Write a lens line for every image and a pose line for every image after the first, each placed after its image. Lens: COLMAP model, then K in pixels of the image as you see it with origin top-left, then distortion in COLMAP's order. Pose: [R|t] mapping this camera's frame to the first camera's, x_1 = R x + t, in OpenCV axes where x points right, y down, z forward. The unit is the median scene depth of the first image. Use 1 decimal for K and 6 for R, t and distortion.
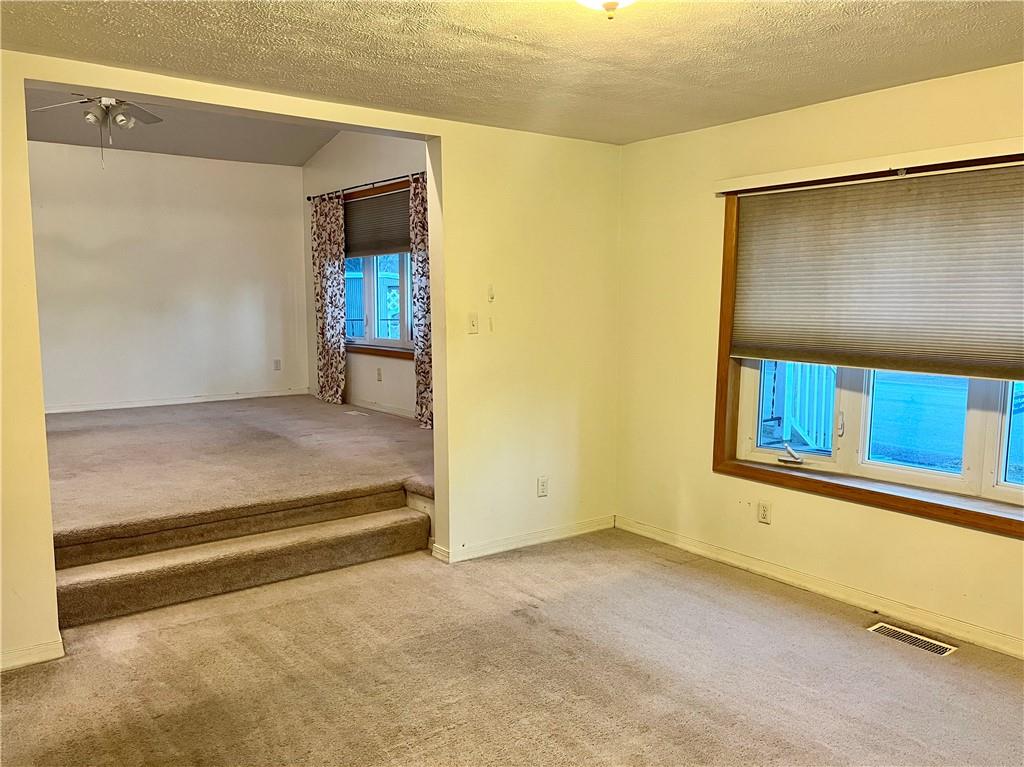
lens RADIAL K [[782.5, 0, 517.0], [0, 782.5, 393.7], [0, 0, 1]] dist [0.064516, -0.101053]
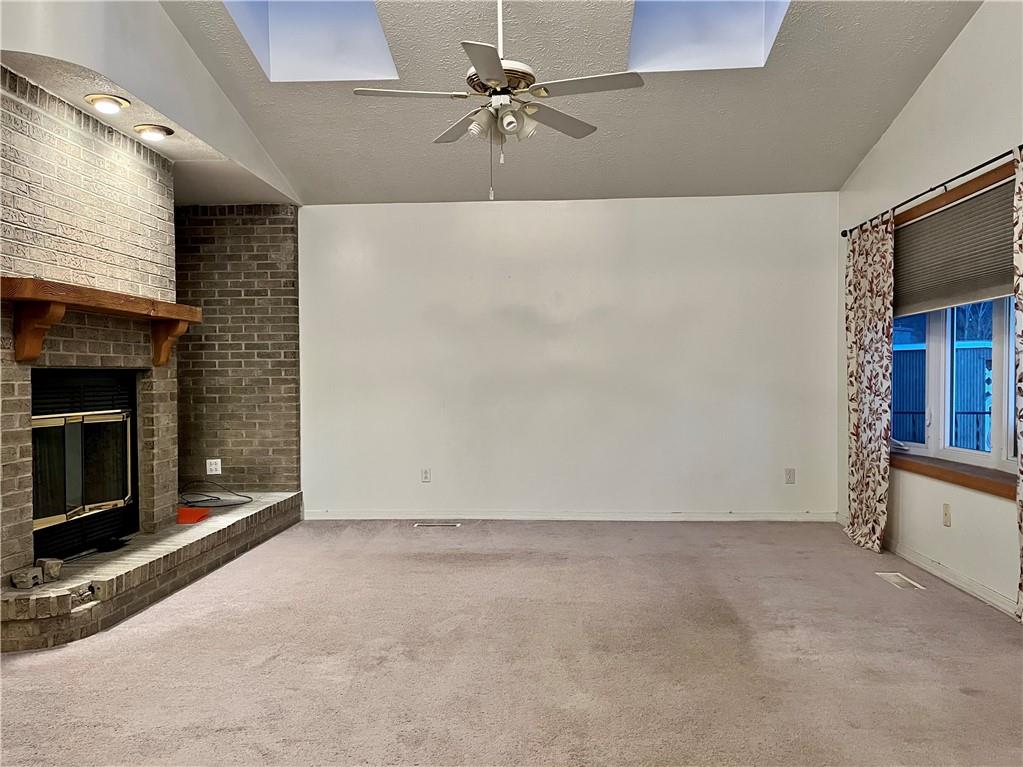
lens RADIAL K [[781.8, 0, 516.5], [0, 781.8, 393.7], [0, 0, 1]] dist [0.064516, -0.101053]
pose [[0.757419, 0.006836, -0.652893, -0.036827], [-0.072058, 0.994712, -0.073178, -0.044024], [0.648940, 0.102473, 0.753907, 0.337329]]
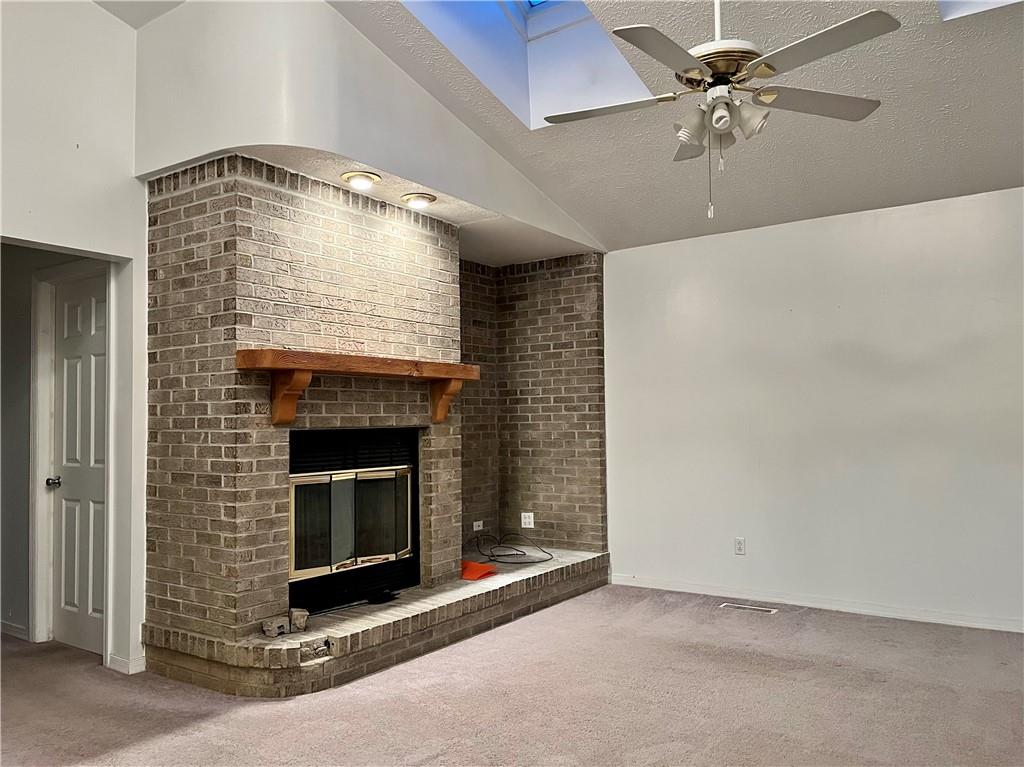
lens RADIAL K [[782.5, 0, 517.0], [0, 782.5, 393.7], [0, 0, 1]] dist [0.064516, -0.101053]
pose [[0.308968, -0.042724, -0.950112, -0.030987], [-0.103539, 0.991542, -0.078257, -0.069653], [0.945420, 0.122553, 0.301931, 0.474635]]
